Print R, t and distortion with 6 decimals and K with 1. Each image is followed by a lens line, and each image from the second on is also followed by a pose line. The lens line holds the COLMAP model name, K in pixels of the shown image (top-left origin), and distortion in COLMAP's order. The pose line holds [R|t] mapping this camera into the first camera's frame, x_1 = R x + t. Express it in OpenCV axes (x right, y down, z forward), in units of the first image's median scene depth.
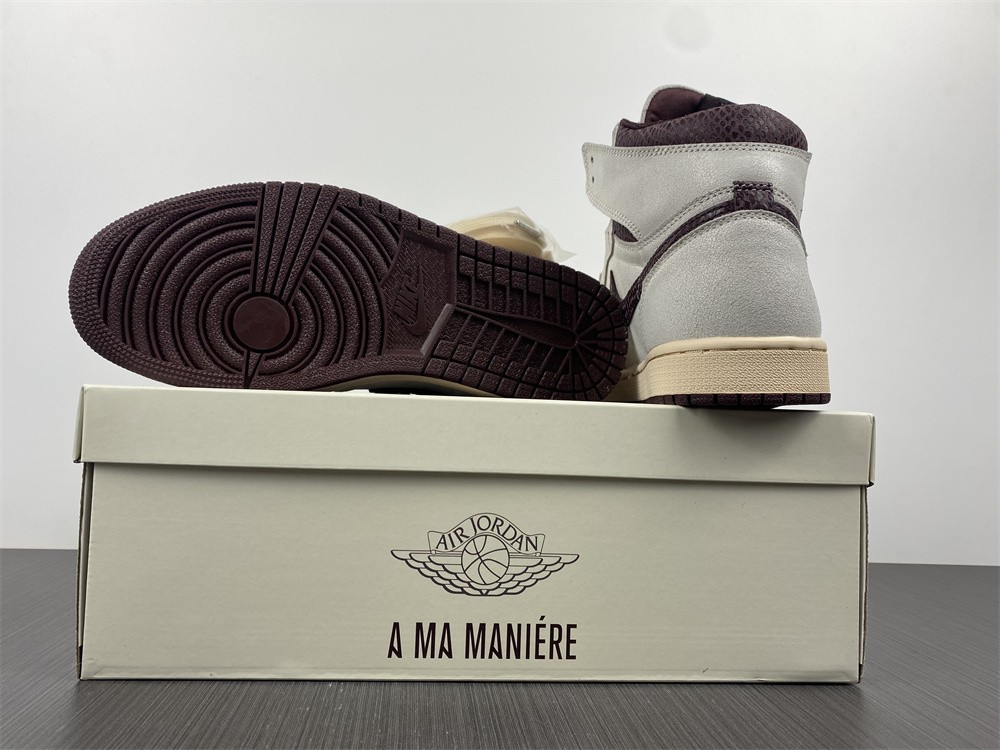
lens RADIAL K [[839.2, 0, 503.5], [0, 839.2, 380.6], [0, 0, 1]] dist [-0.012087, 0.009735]
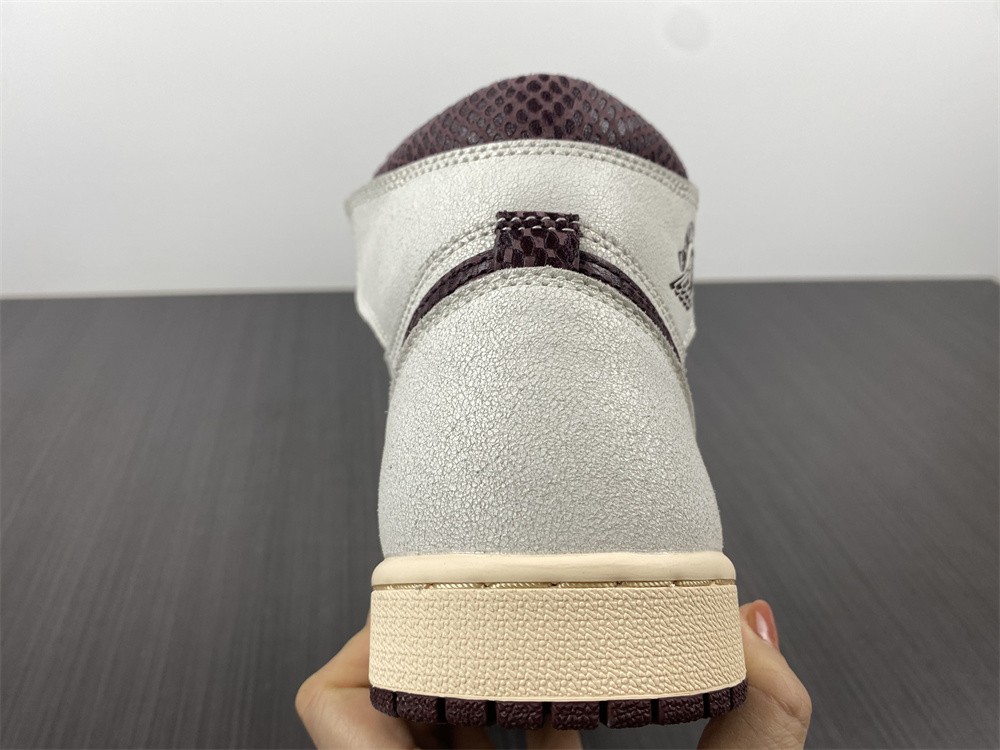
lens RADIAL K [[771.1, 0, 502.4], [0, 771.1, 374.9], [0, 0, 1]] dist [-0.001871, -0.003461]
pose [[0.999104, -0.006763, -0.041772, 0.292688], [-0.000366, 0.985727, -0.168351, -0.074288], [0.042314, 0.168215, 0.984842, 0.583559]]
